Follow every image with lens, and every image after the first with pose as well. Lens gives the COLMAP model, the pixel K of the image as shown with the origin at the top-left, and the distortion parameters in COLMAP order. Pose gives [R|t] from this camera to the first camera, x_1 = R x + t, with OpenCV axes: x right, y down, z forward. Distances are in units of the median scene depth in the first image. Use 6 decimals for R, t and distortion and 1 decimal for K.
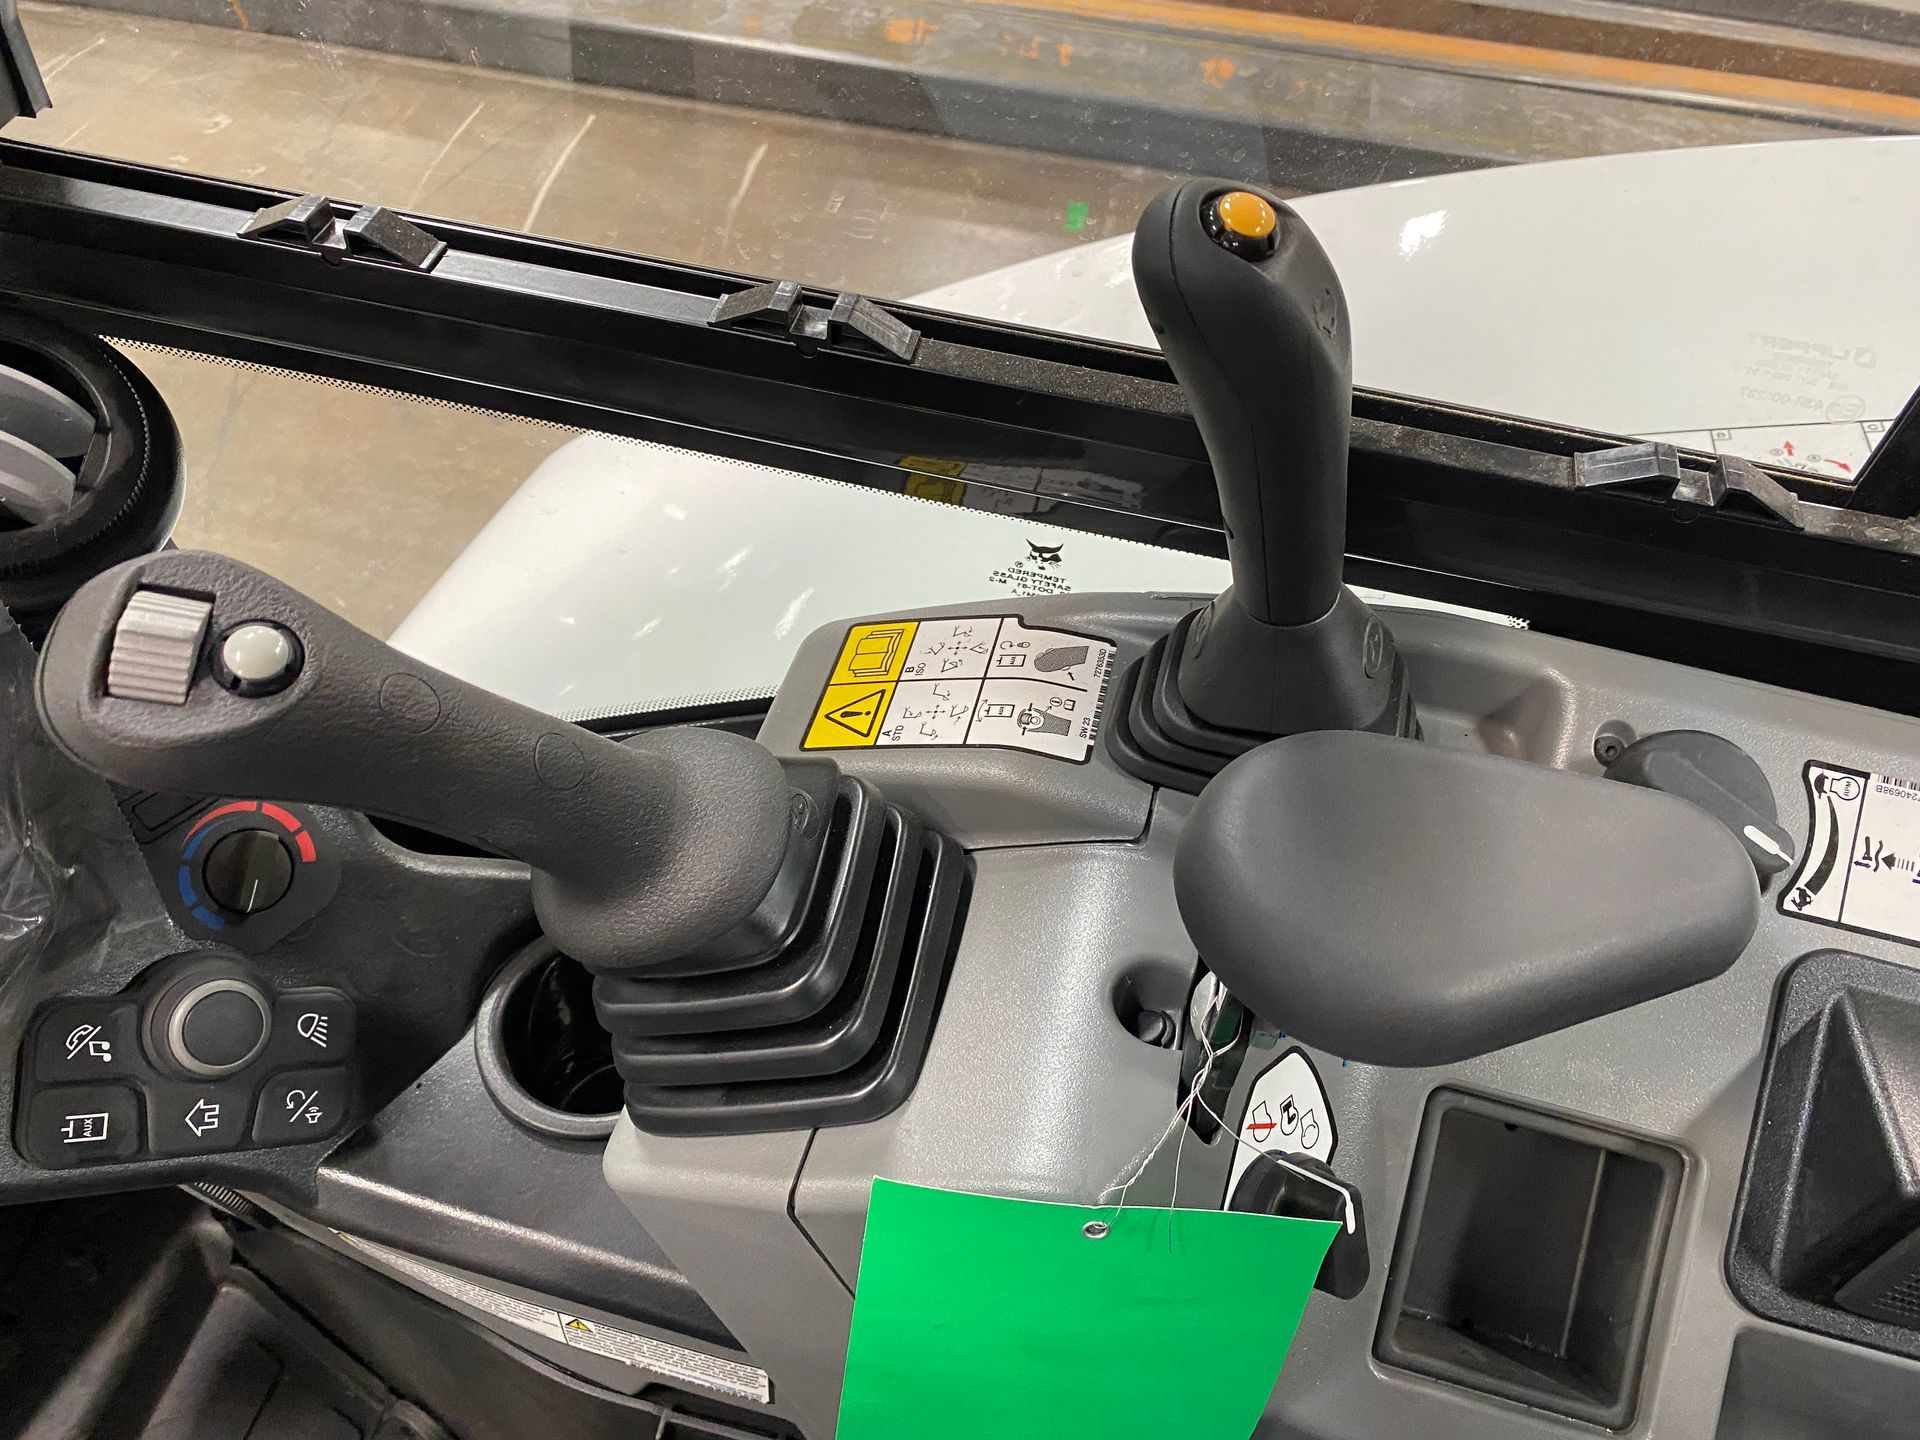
lens RADIAL K [[1457.0, 0, 945.9], [0, 1457.0, 715.9], [0, 0, 1]] dist [0.043516, -0.050274]
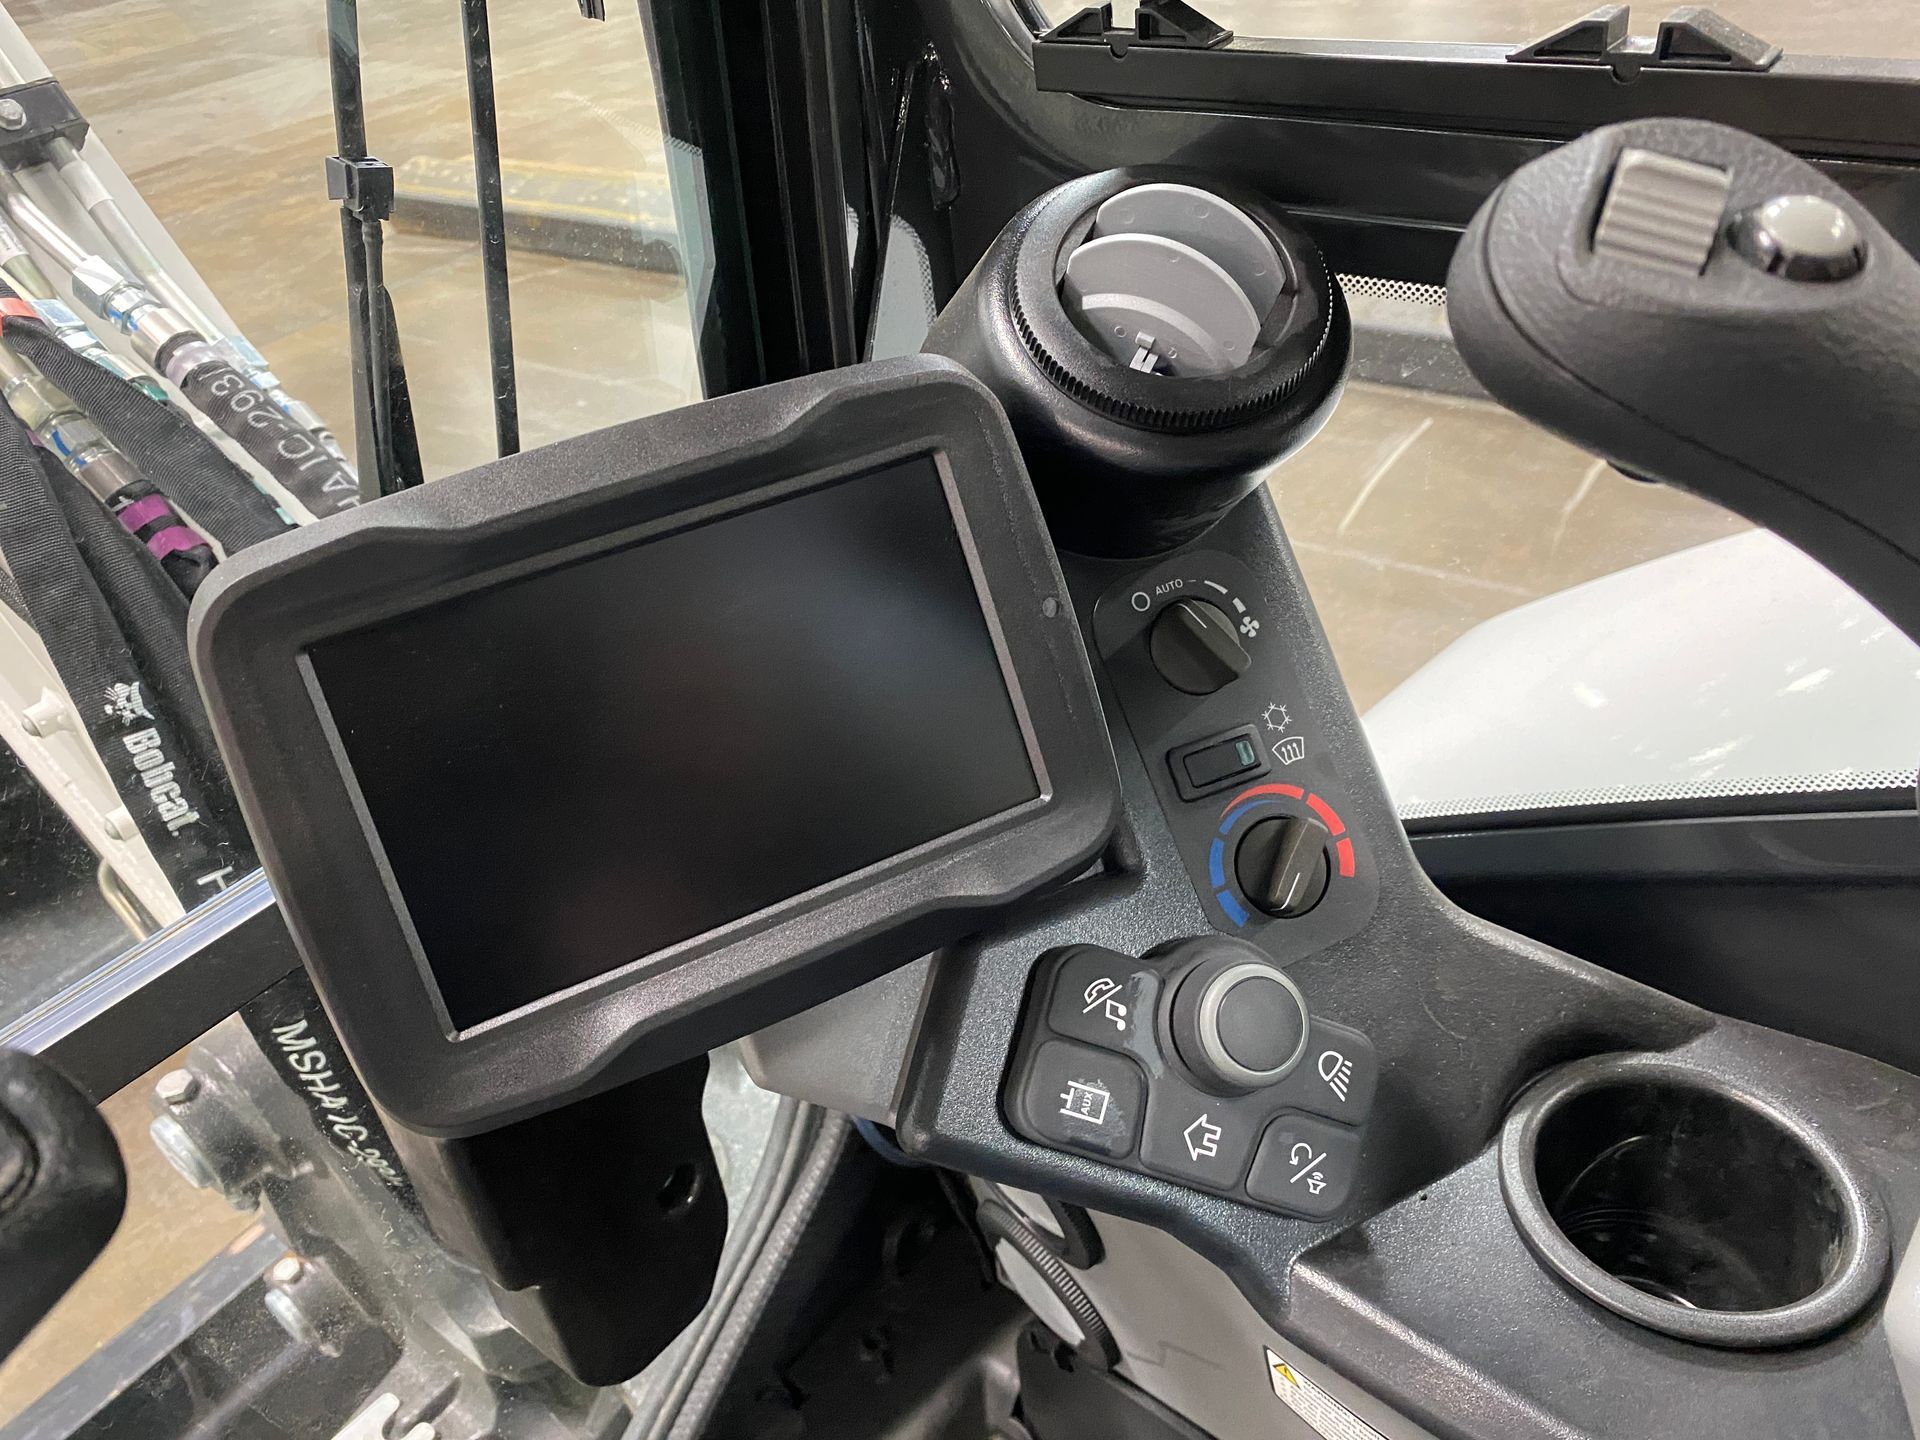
lens RADIAL K [[1457.0, 0, 968.9], [0, 1457.0, 737.3], [0, 0, 1]] dist [0.043516, -0.050274]
pose [[0.885832, 0.125938, -0.446589, -0.274406], [-0.217048, 0.963138, -0.158920, 0.205277], [0.410113, 0.237708, 0.880513, 0.188308]]
